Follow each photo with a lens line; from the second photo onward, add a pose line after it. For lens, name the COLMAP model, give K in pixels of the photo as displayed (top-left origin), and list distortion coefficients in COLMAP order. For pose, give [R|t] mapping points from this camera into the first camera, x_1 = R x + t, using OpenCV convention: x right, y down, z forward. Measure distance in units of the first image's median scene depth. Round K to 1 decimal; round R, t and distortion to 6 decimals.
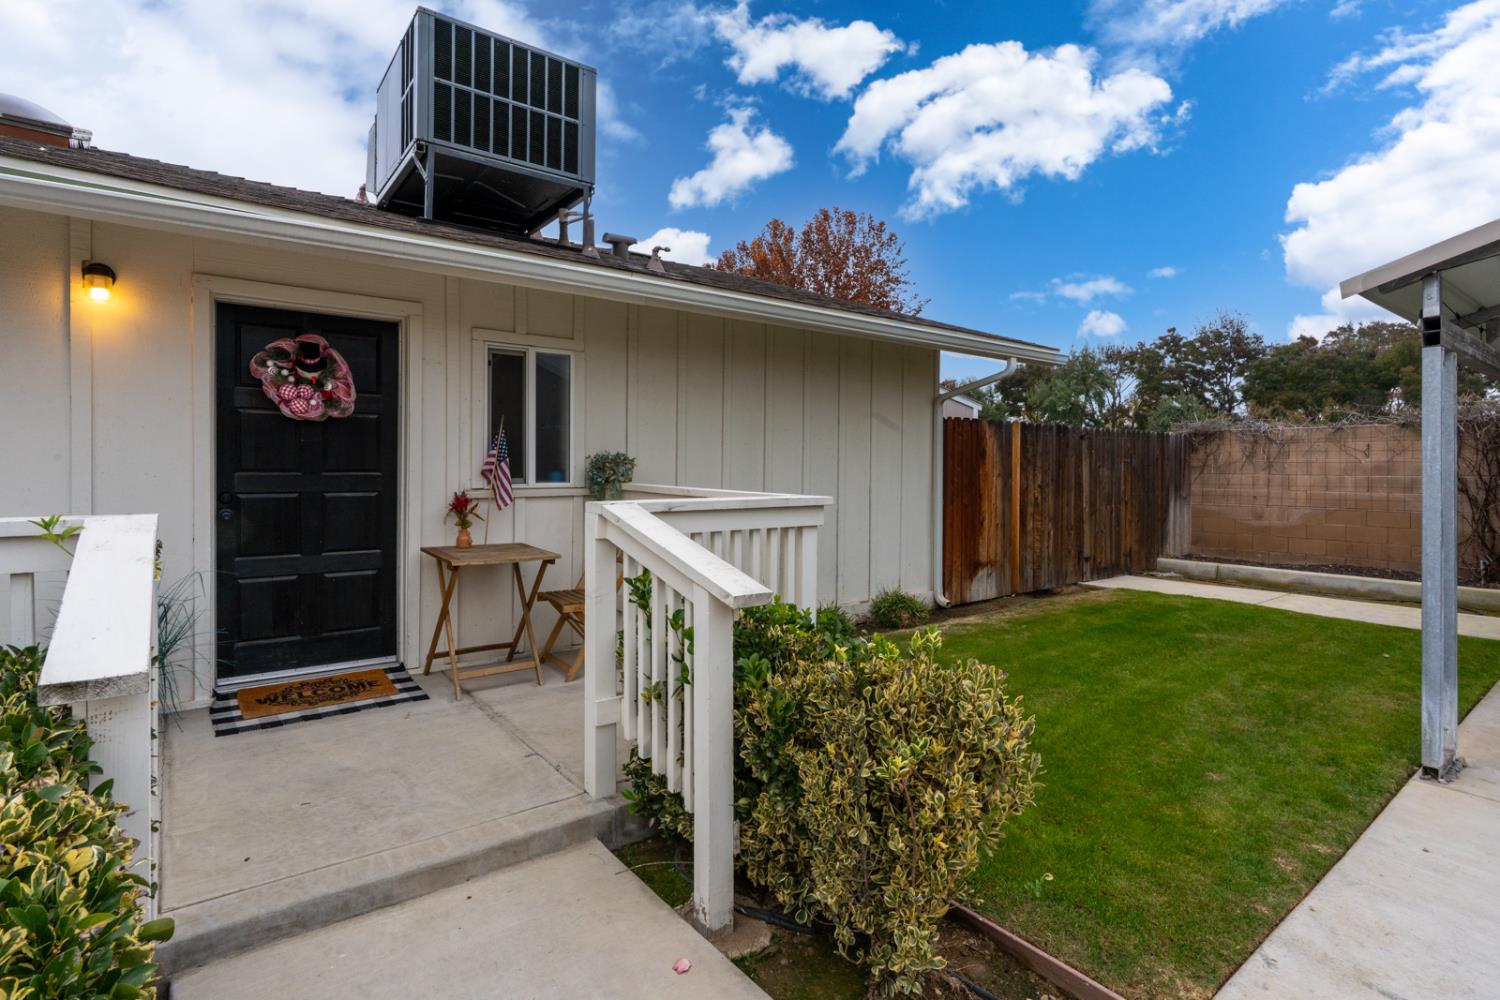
lens RADIAL K [[750.6, 0, 747.9], [0, 750.6, 477.1], [0, 0, 1]] dist [-0.002171, 0.001253]
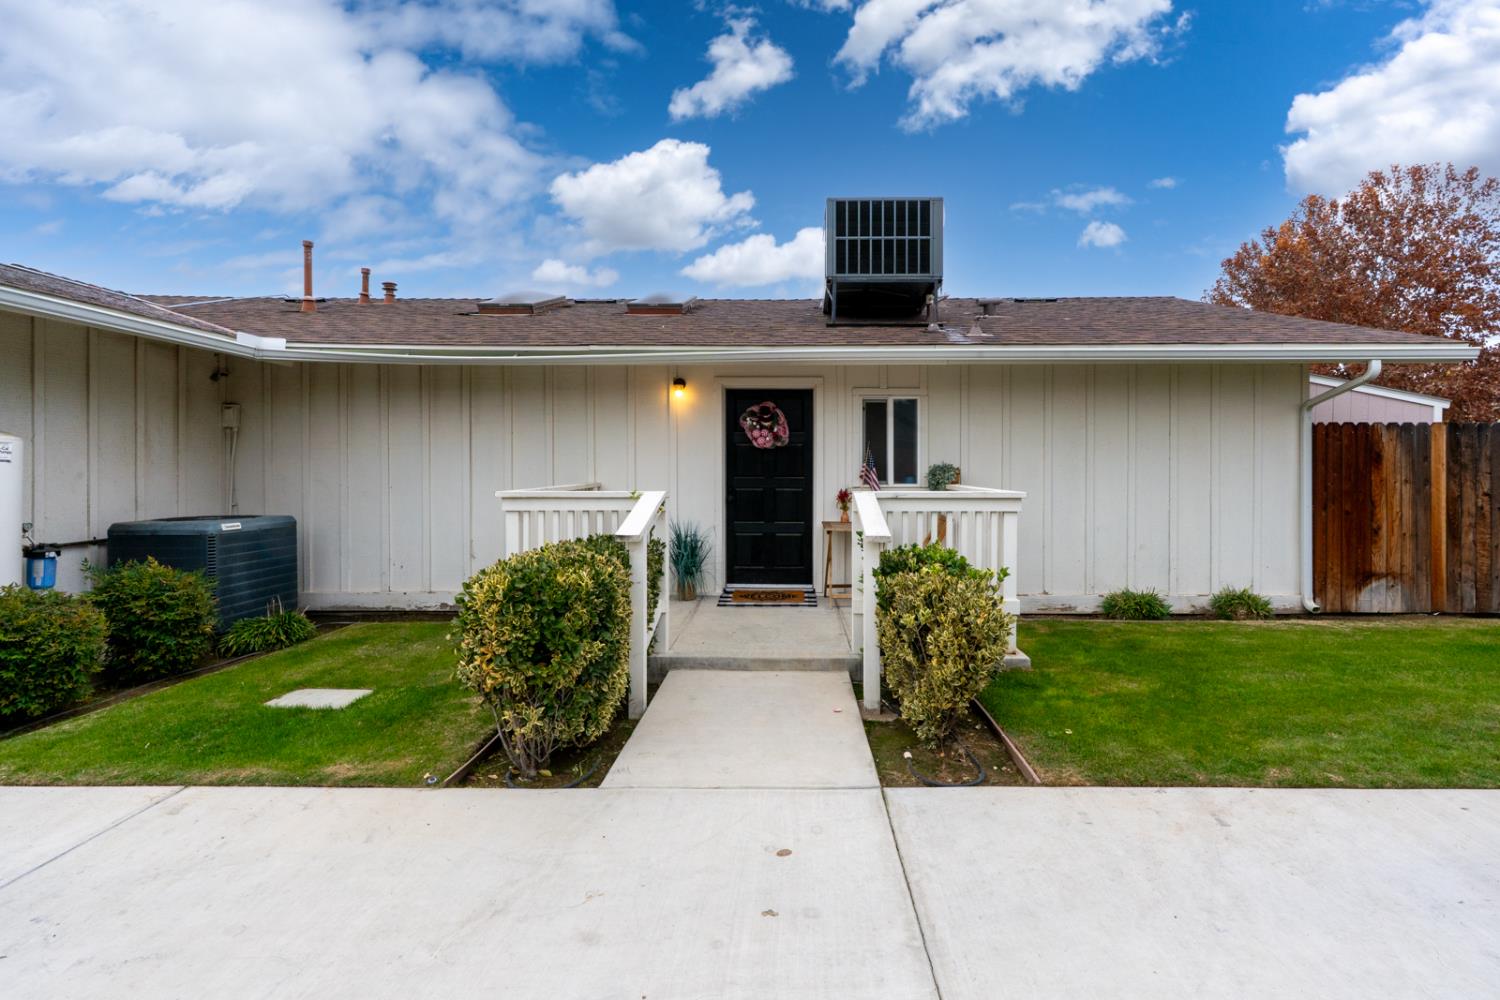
lens RADIAL K [[700.0, 0, 770.4], [0, 700.0, 489.7], [0, 0, 1]] dist [-0.004981, 0.000515]
pose [[0.774095, 0.010161, -0.632987, 0.404903], [-0.006358, 0.999946, 0.008276, 0.008437], [0.633037, -0.002382, 0.774118, -0.254516]]
